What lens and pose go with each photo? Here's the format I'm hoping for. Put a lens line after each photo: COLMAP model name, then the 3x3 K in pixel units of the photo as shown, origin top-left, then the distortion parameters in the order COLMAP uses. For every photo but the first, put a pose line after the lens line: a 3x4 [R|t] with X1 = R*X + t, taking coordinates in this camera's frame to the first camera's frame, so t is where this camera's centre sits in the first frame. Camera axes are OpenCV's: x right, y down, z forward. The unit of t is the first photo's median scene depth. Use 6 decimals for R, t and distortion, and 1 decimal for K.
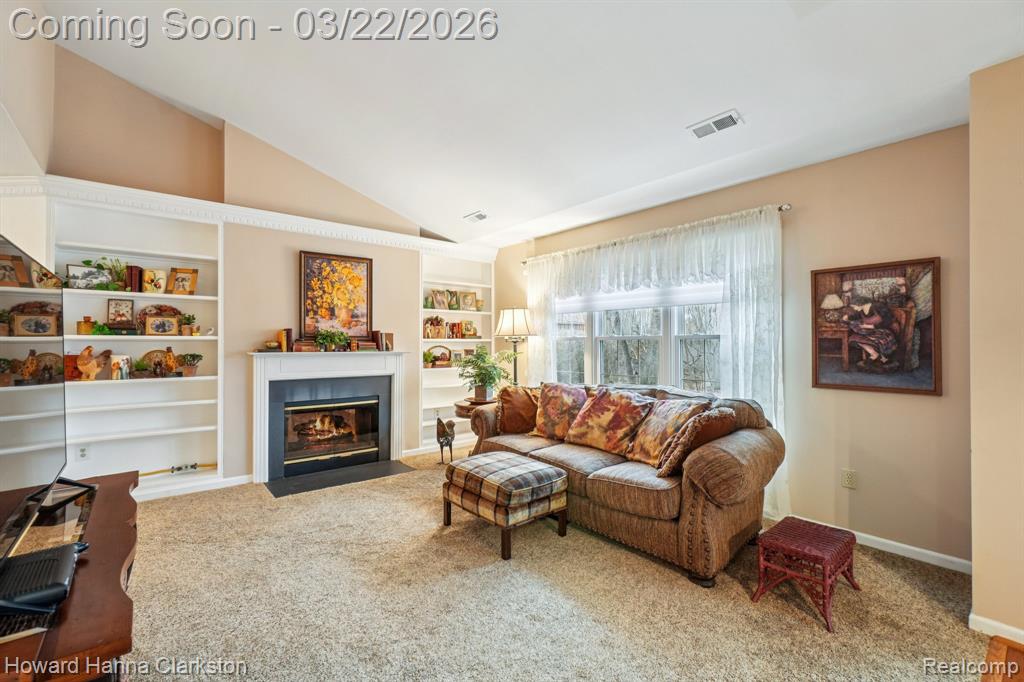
lens RADIAL K [[444.1, 0, 512.0], [0, 444.1, 341.0], [0, 0, 1]] dist [-0.003513, -0.000214]
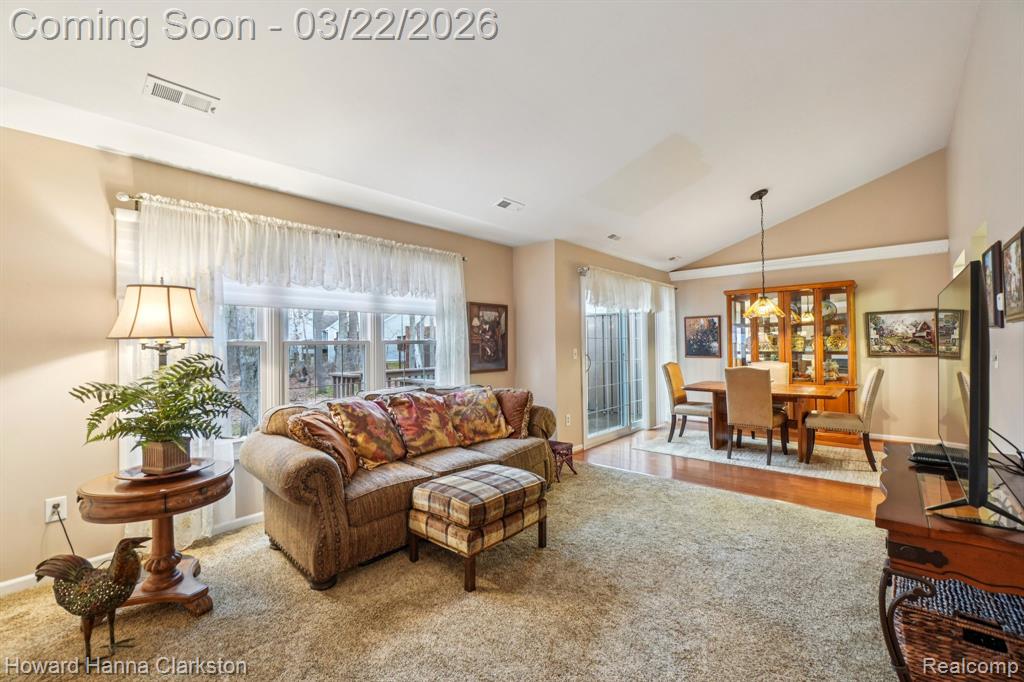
lens RADIAL K [[444.1, 0, 512.0], [0, 444.1, 341.0], [0, 0, 1]] dist [-0.003513, -0.000214]
pose [[-0.160471, 0.011417, 0.986975, -0.938053], [0.011404, 0.999888, -0.009712, 0.002348], [-0.986975, 0.009697, -0.160583, 1.092688]]
